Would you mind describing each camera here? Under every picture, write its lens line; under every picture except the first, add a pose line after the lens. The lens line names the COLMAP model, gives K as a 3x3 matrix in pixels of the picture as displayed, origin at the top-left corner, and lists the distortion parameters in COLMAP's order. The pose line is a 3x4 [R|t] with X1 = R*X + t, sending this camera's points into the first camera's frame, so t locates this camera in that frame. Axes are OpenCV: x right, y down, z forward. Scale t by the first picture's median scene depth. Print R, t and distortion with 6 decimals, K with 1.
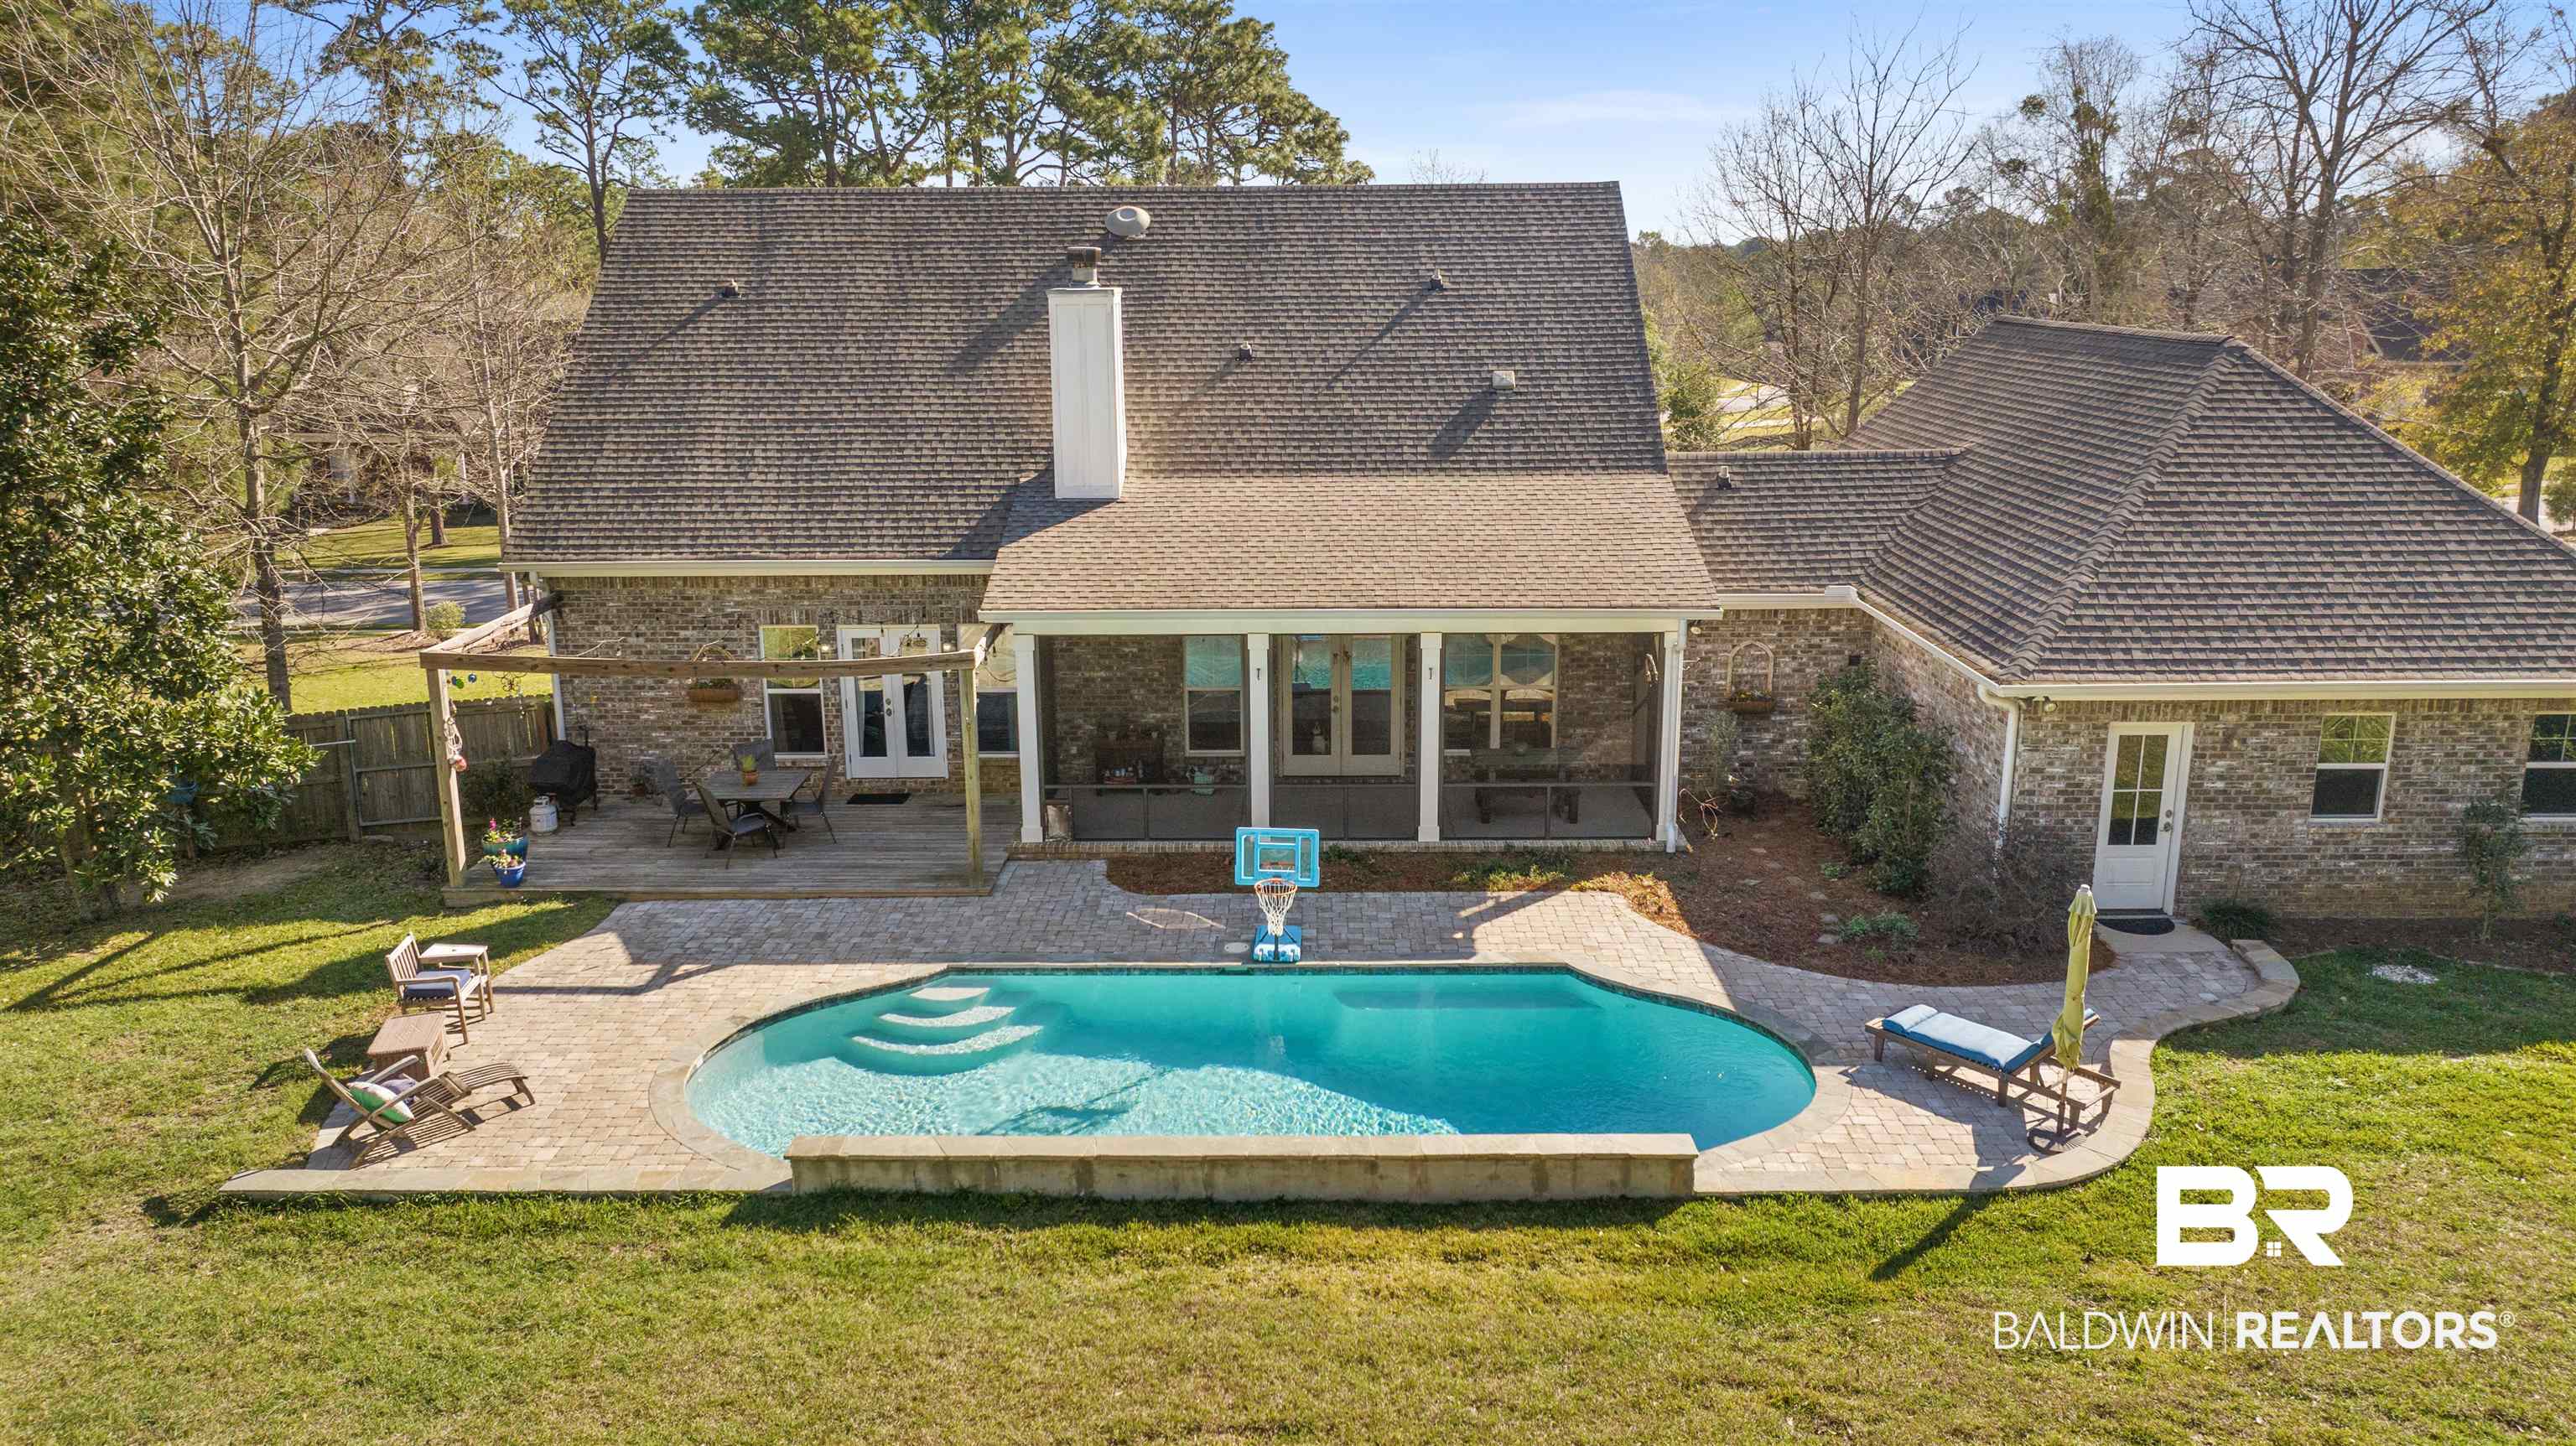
lens RADIAL K [[1797.1, 0, 1274.3], [0, 1797.1, 708.3], [0, 0, 1]] dist [-0.031483, 0.020262]
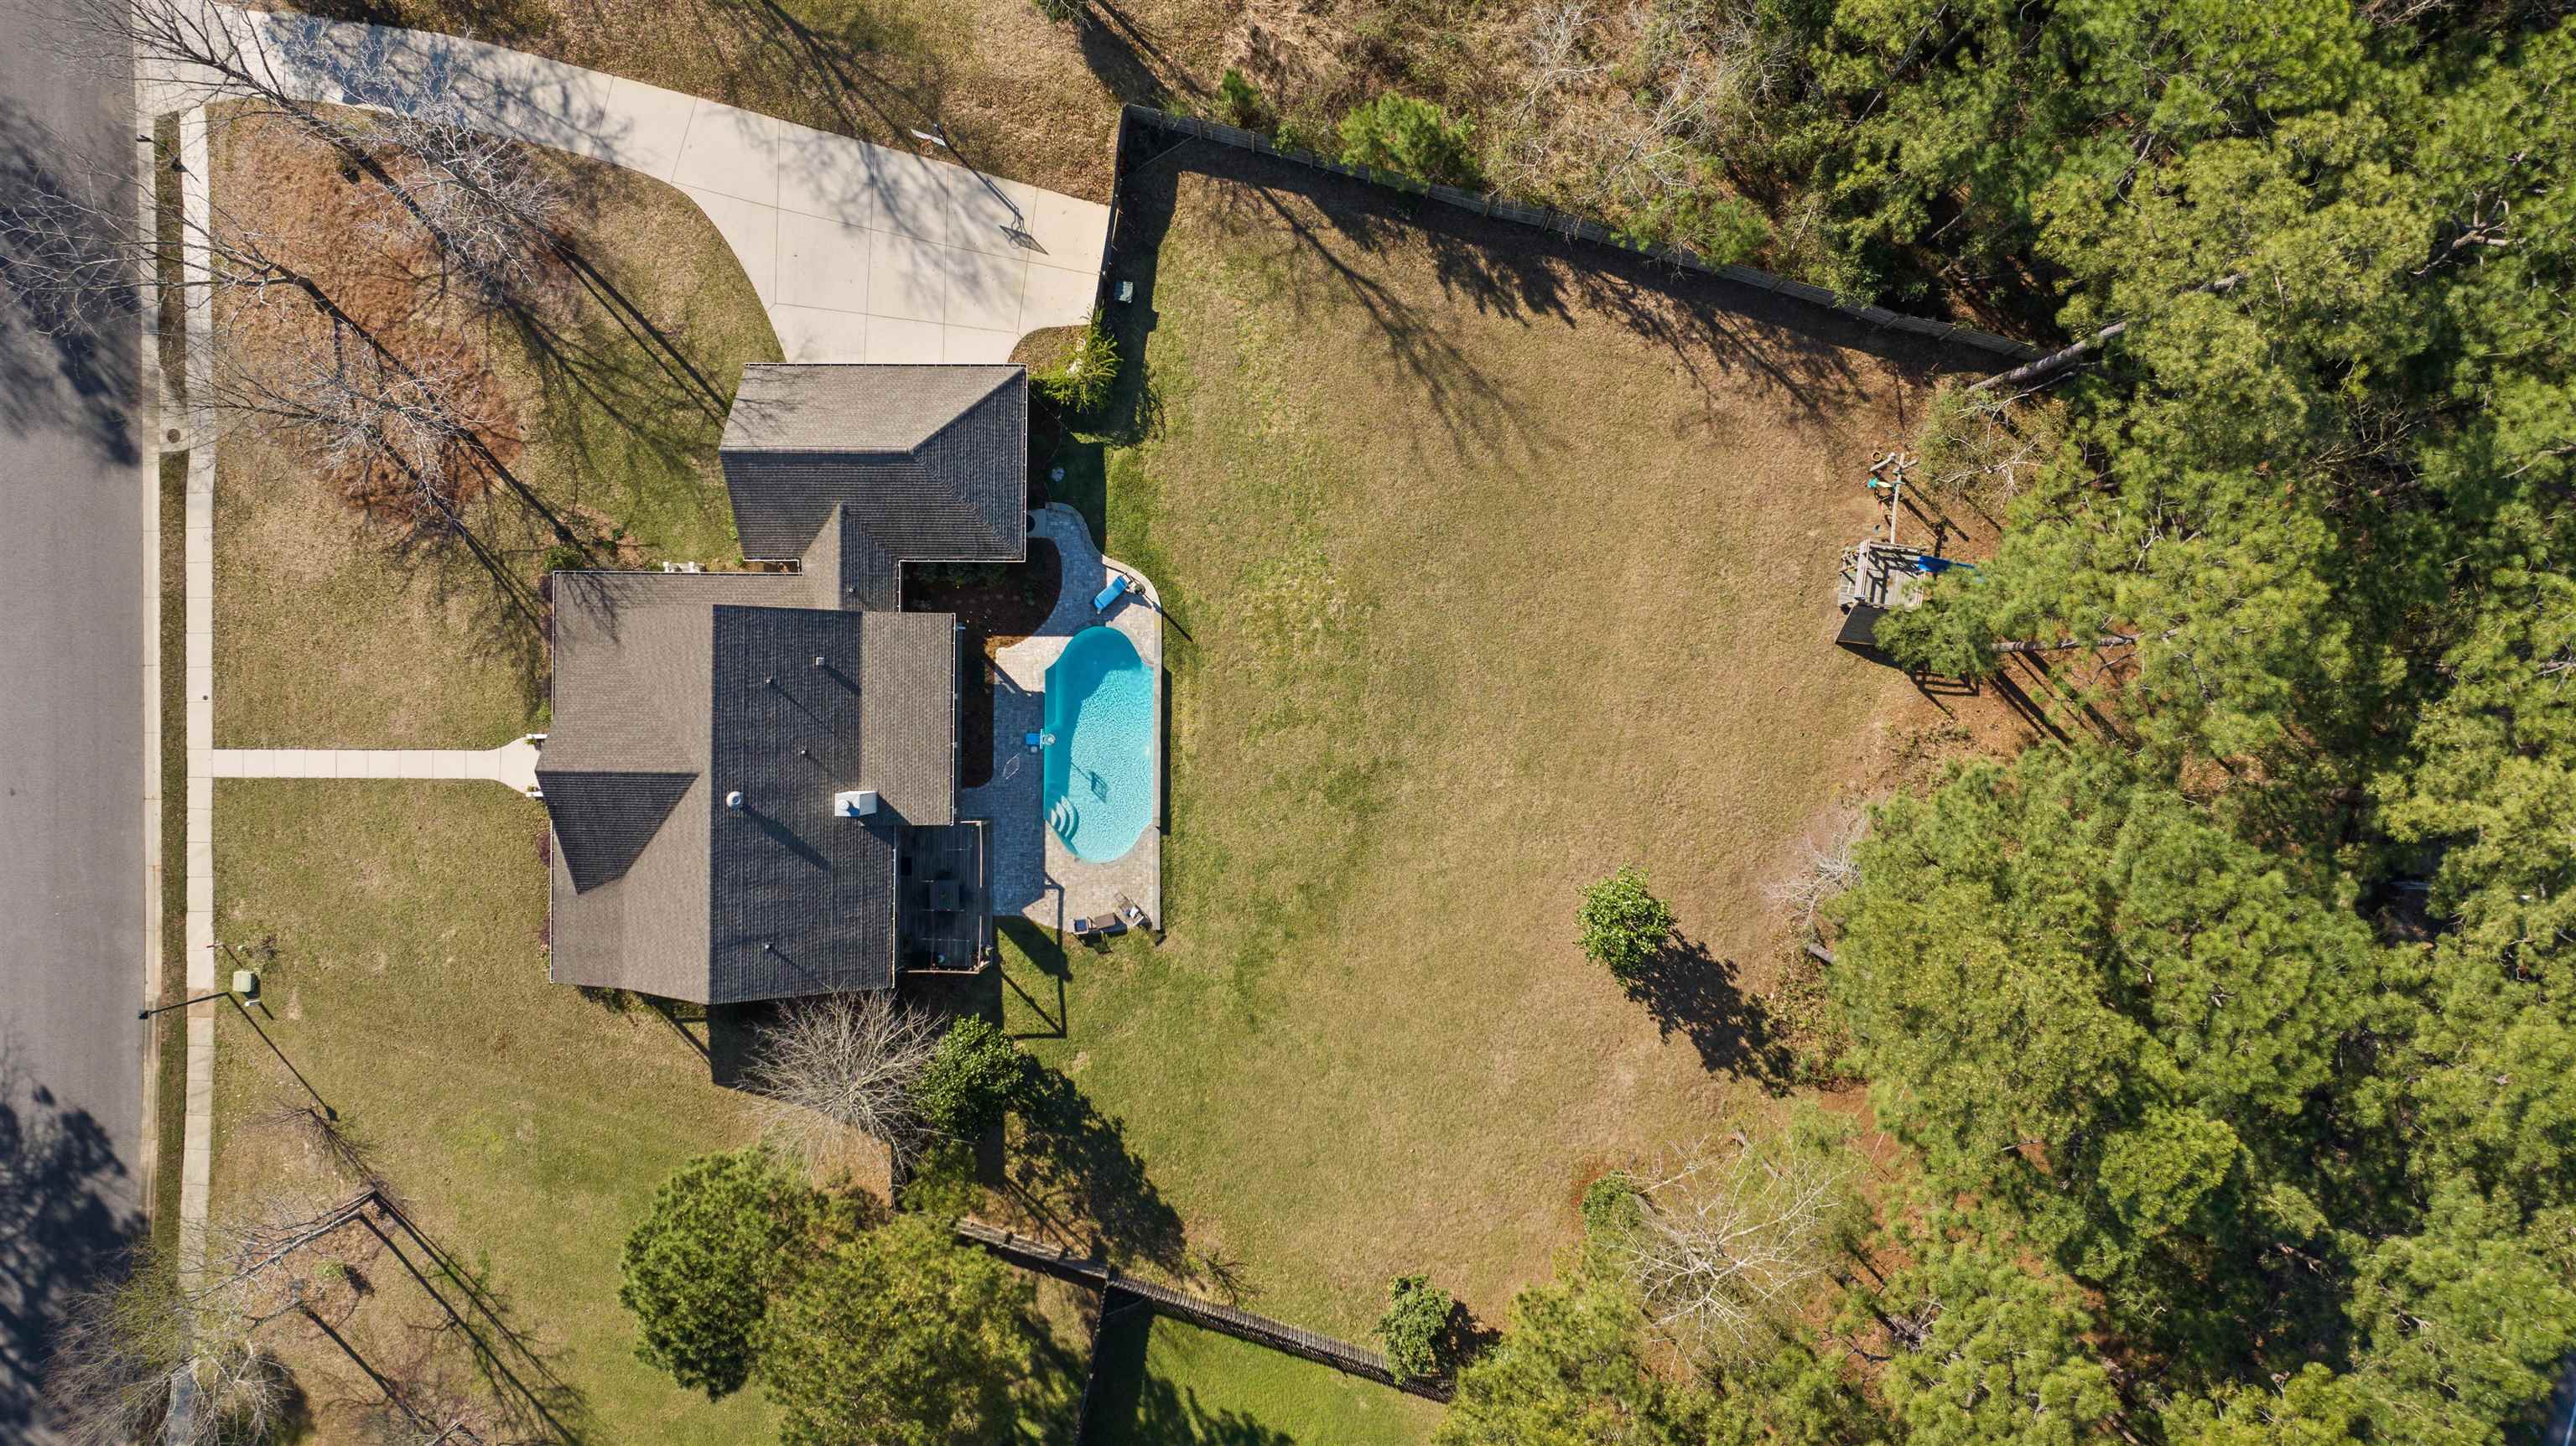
lens RADIAL K [[1797.1, 0, 1287.8], [0, 1797.1, 718.1], [0, 0, 1]] dist [-0.031483, 0.020262]
pose [[-0.009304, -0.999773, 0.019180, -0.032906], [0.246989, 0.016289, 0.968881, -3.576141], [-0.968974, 0.013752, 0.246781, -0.540049]]
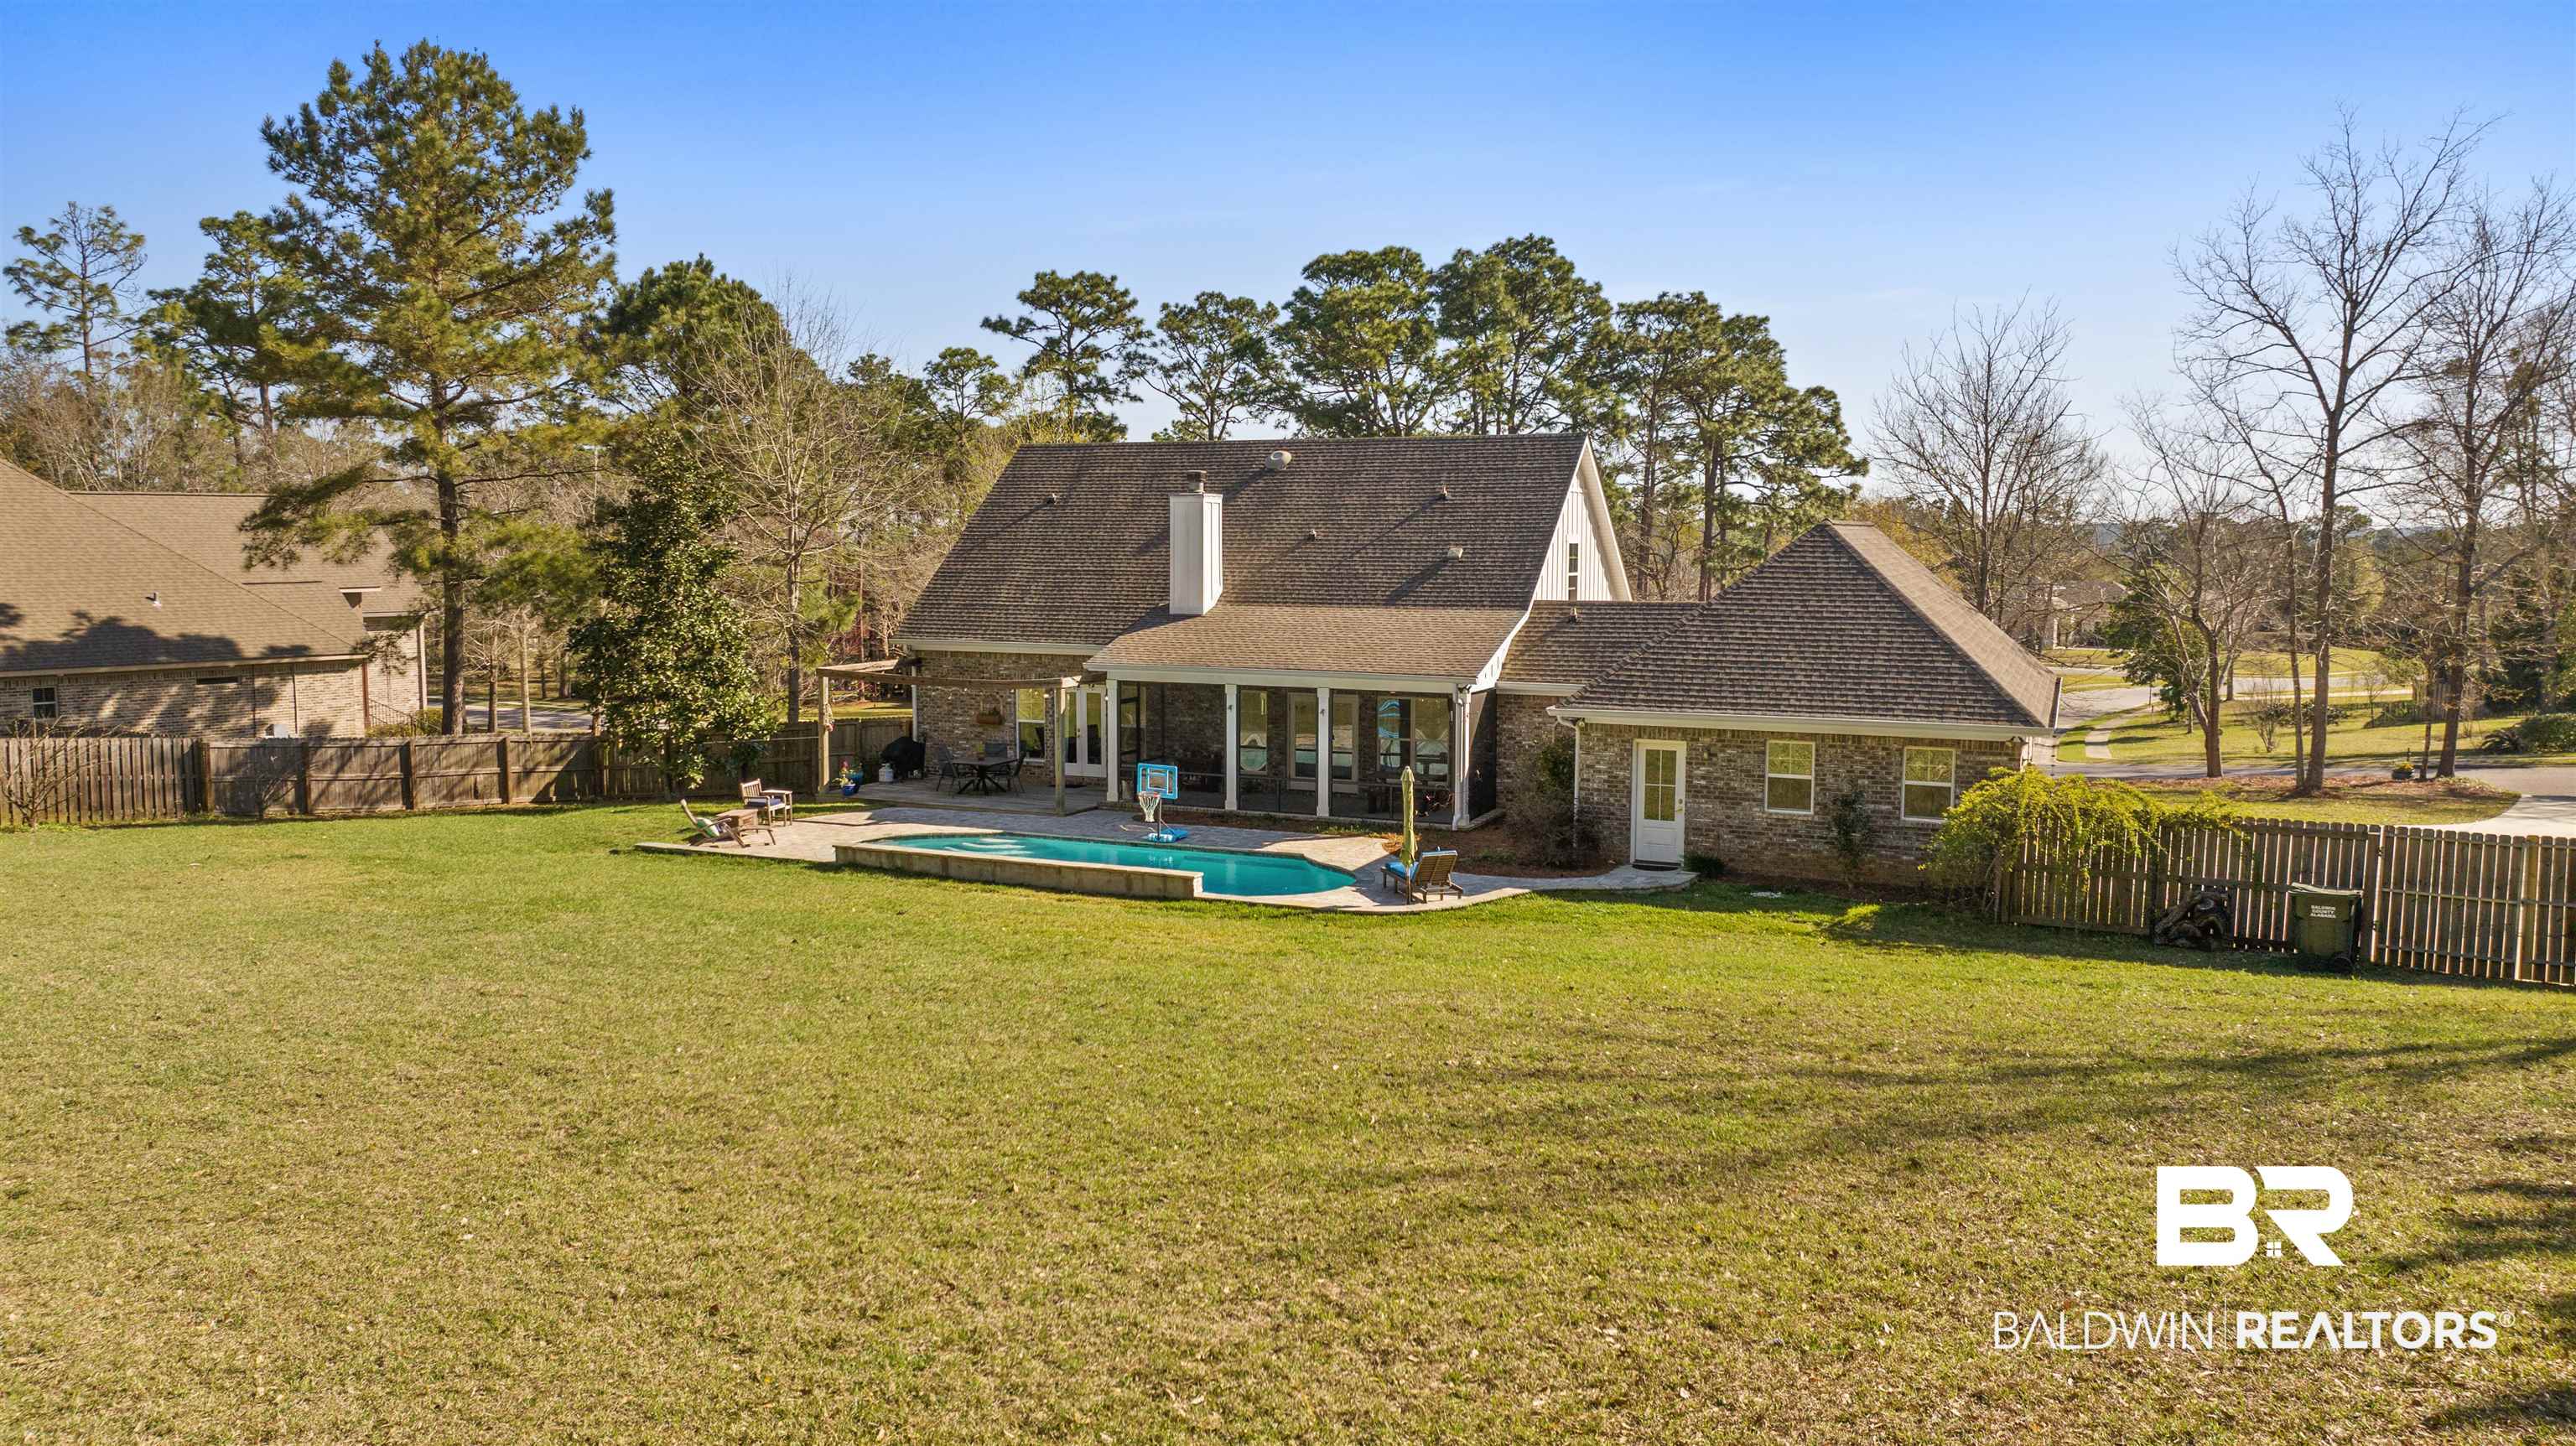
lens RADIAL K [[1797.1, 0, 1295.8], [0, 1797.1, 734.9], [0, 0, 1]] dist [-0.031483, 0.020262]
pose [[0.921197, 0.052249, -0.385573, 0.808277], [-0.104386, 0.987803, -0.115538, 0.224552], [0.374833, 0.146682, 0.915415, -0.622271]]
